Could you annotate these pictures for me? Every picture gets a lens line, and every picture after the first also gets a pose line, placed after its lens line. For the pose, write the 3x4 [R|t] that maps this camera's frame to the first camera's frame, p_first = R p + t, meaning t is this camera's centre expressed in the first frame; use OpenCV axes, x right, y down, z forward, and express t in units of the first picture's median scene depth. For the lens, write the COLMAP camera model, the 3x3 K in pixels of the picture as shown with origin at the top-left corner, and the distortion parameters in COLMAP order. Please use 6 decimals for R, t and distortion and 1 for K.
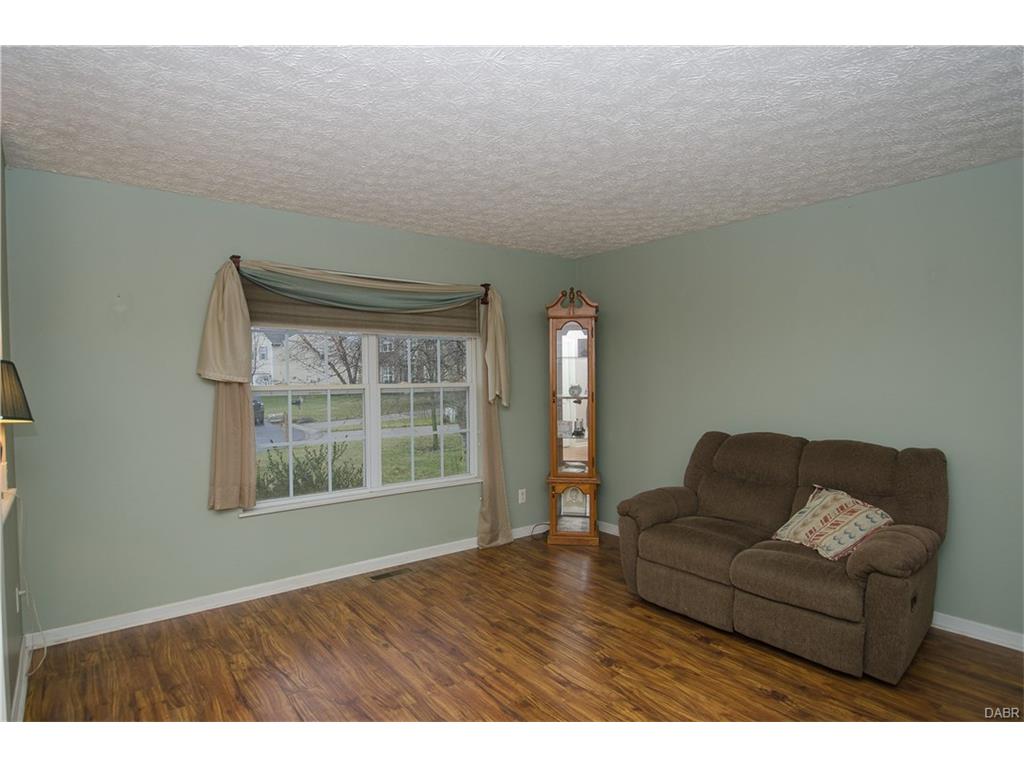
lens RADIAL K [[564.7, 0, 500.0], [0, 564.7, 391.2], [0, 0, 1]] dist [0.005188, -0.016578]
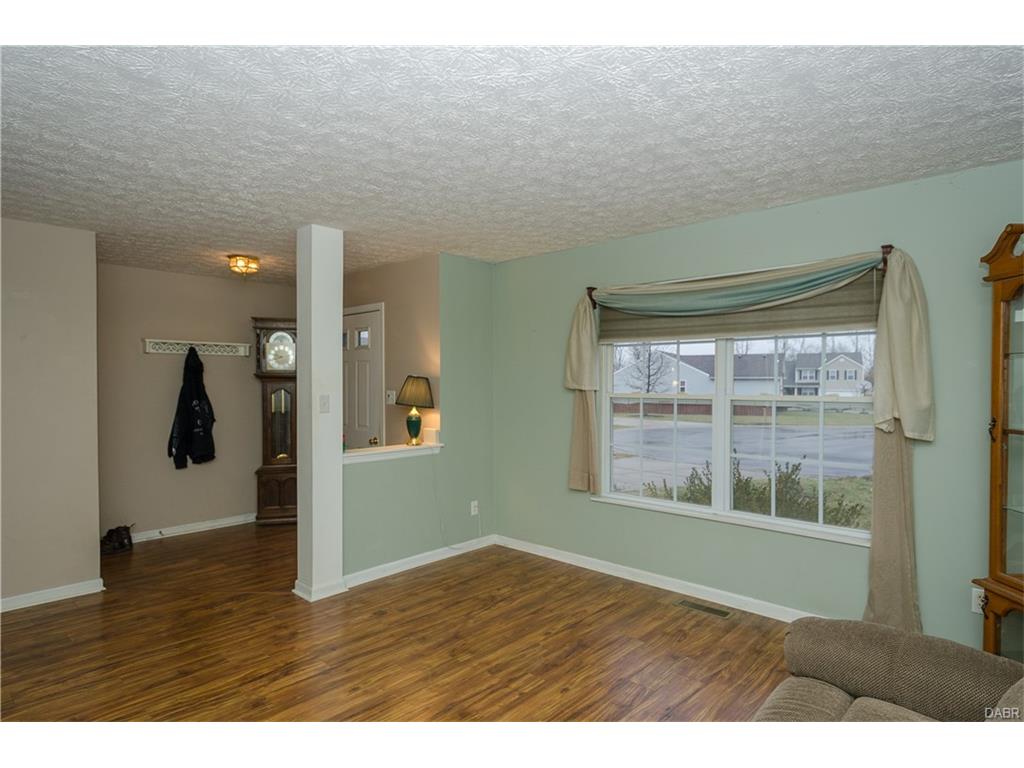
lens RADIAL K [[653.9, 0, 619.6], [0, 653.9, 386.1], [0, 0, 1]] dist [0.000316, -0.000016]
pose [[0.170503, 0.013758, -0.985261, 0.983790], [-0.027731, 0.999573, 0.009159, -0.039473], [0.984967, 0.025761, 0.170812, 0.845321]]
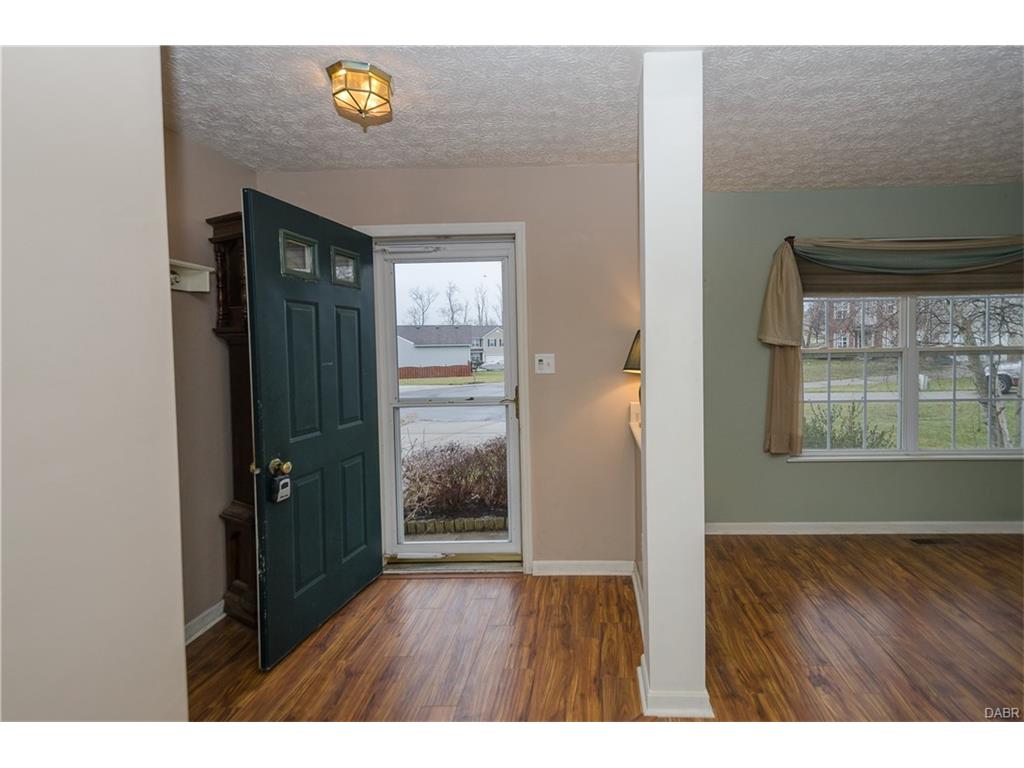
lens RADIAL K [[483.8, 0, 561.0], [0, 483.8, 363.2], [0, 0, 1]] dist [0.002440, 0.000121]
pose [[0.767220, 0.014315, -0.641224, -0.190147], [-0.005245, 0.999857, 0.016046, 0.006598], [0.641362, -0.008948, 0.767186, -0.067628]]
